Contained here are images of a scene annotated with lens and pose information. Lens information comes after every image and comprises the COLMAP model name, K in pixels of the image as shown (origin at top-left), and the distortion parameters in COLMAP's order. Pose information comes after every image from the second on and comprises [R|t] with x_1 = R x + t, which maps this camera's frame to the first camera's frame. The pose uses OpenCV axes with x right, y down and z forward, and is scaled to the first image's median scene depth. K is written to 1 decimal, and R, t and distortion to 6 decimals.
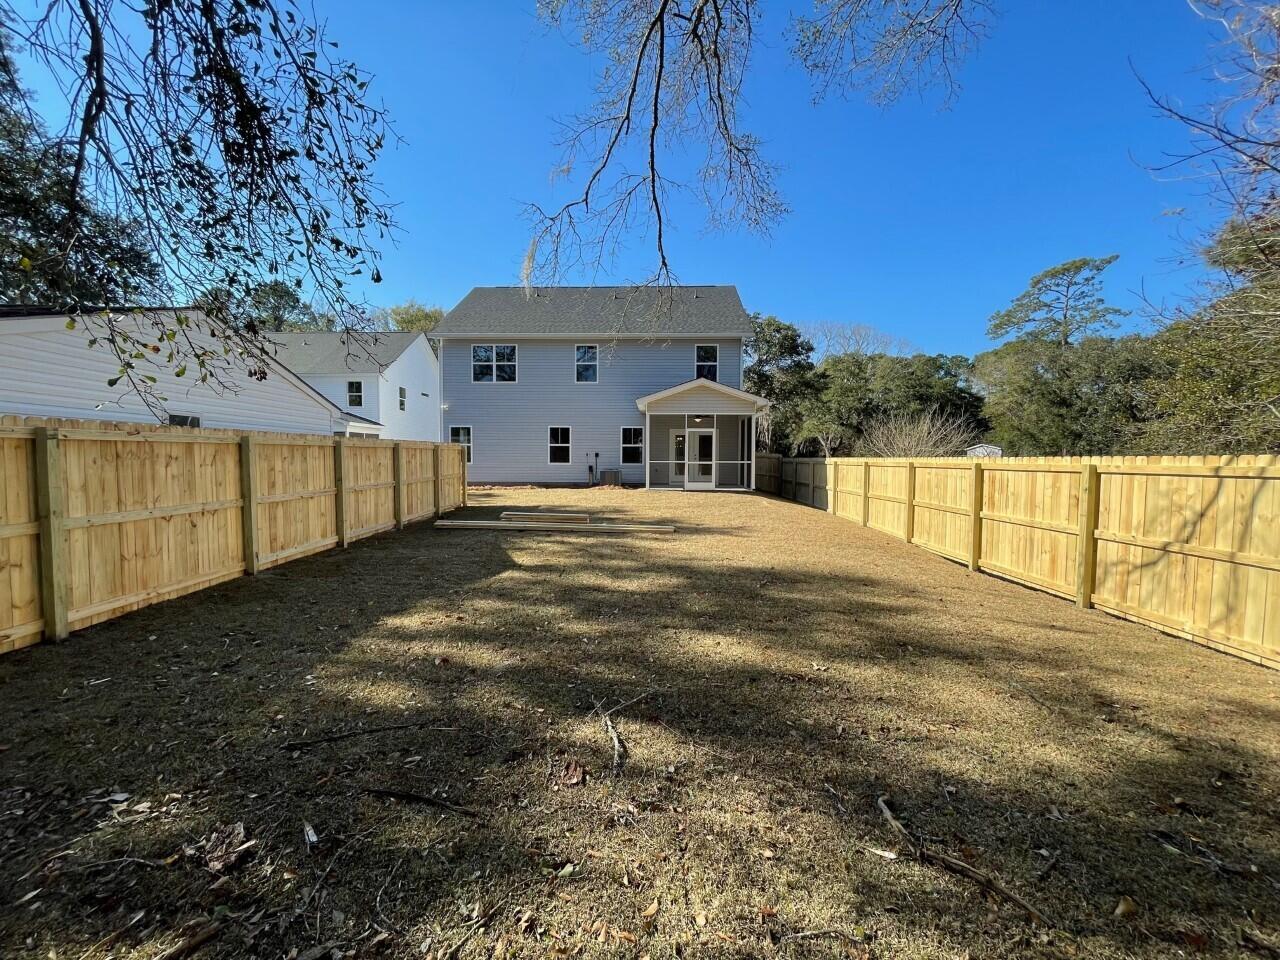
lens RADIAL K [[518.1, 0, 640.0], [0, 518.1, 480.0], [0, 0, 1]] dist [0.000187, -0.000170]
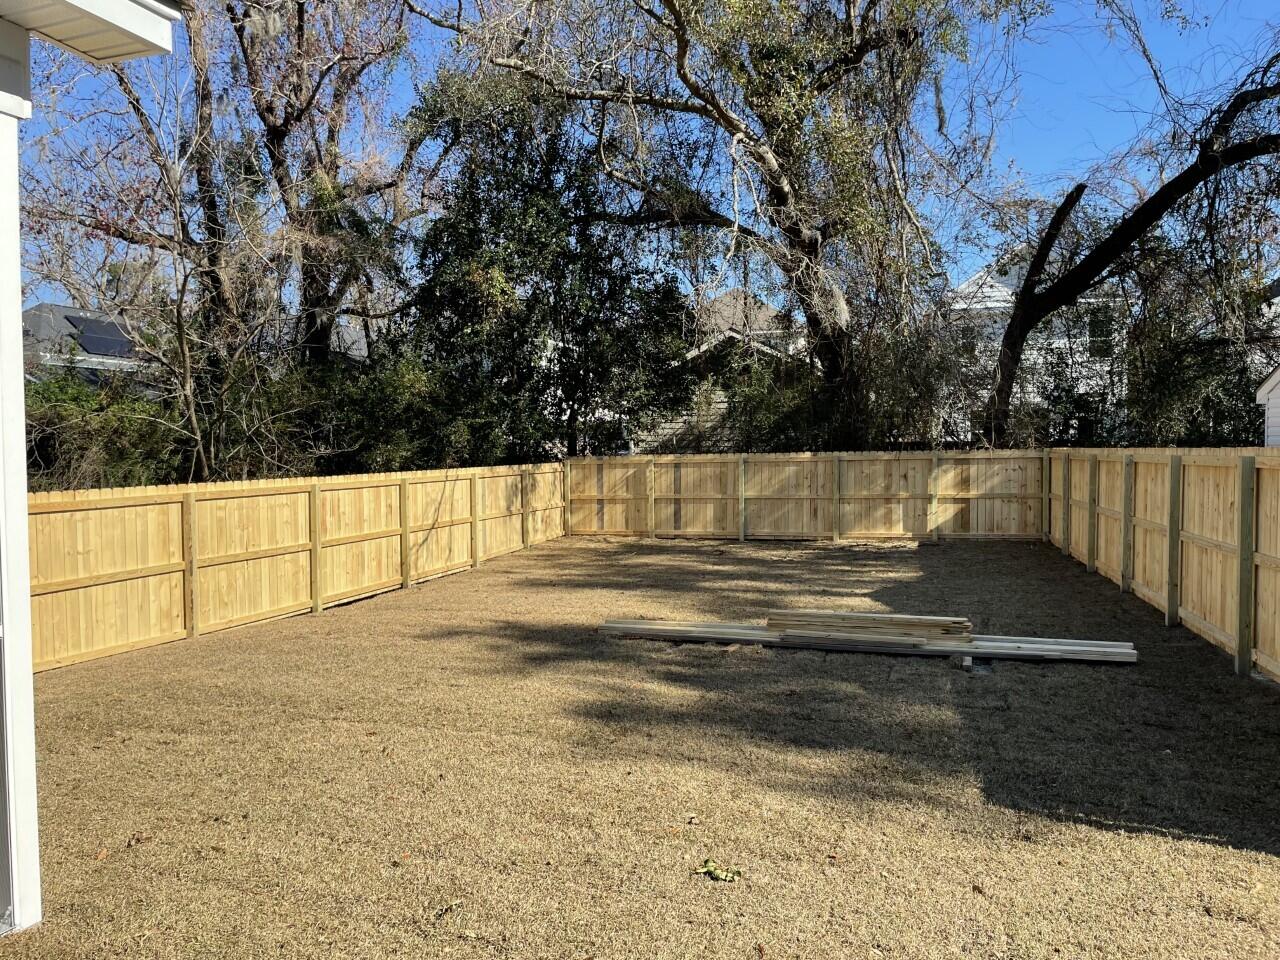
lens RADIAL K [[722.2, 0, 640.0], [0, 722.2, 480.0], [0, 0, 1]] dist [0.000187, 0.000254]
pose [[-0.945436, -0.006919, 0.325733, -0.238908], [0.021273, 0.996330, 0.082909, -0.132939], [-0.325111, 0.085315, -0.941819, 2.038707]]
